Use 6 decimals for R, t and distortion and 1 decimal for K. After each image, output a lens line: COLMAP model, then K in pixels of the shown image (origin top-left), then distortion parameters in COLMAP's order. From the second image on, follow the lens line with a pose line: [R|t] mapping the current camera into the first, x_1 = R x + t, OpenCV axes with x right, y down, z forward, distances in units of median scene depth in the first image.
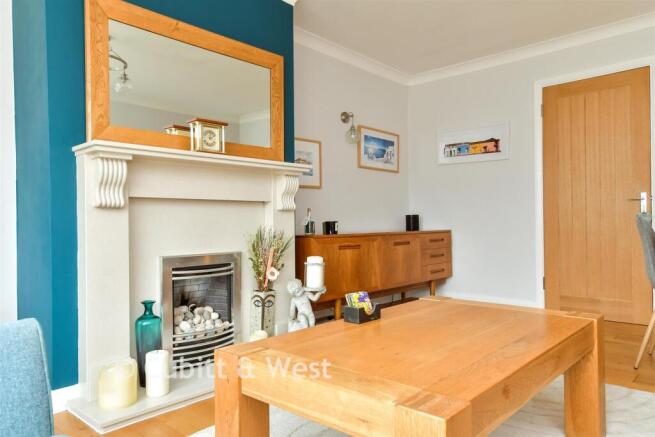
lens RADIAL K [[462.6, 0, 327.2], [0, 462.6, 217.9], [0, 0, 1]] dist [-0.003394, -0.000523]
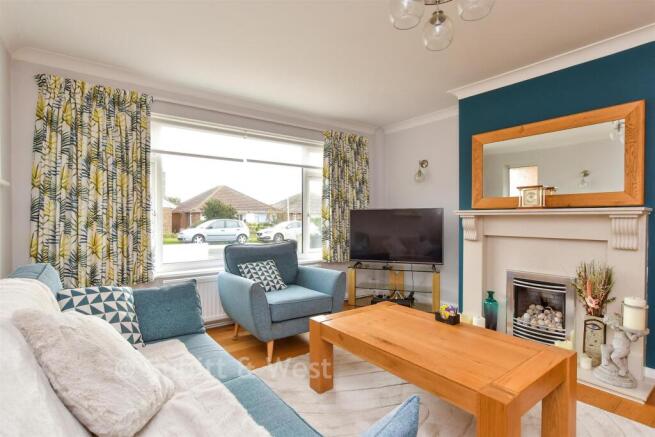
lens RADIAL K [[328.2, 0, 327.1], [0, 328.2, 219.4], [0, 0, 1]] dist [-0.002600, -0.000189]
pose [[-0.183513, 0.009074, -0.982975, 0.932561], [0.005584, 0.999951, 0.008188, -0.113127], [0.983002, -0.003986, -0.183554, 0.543299]]
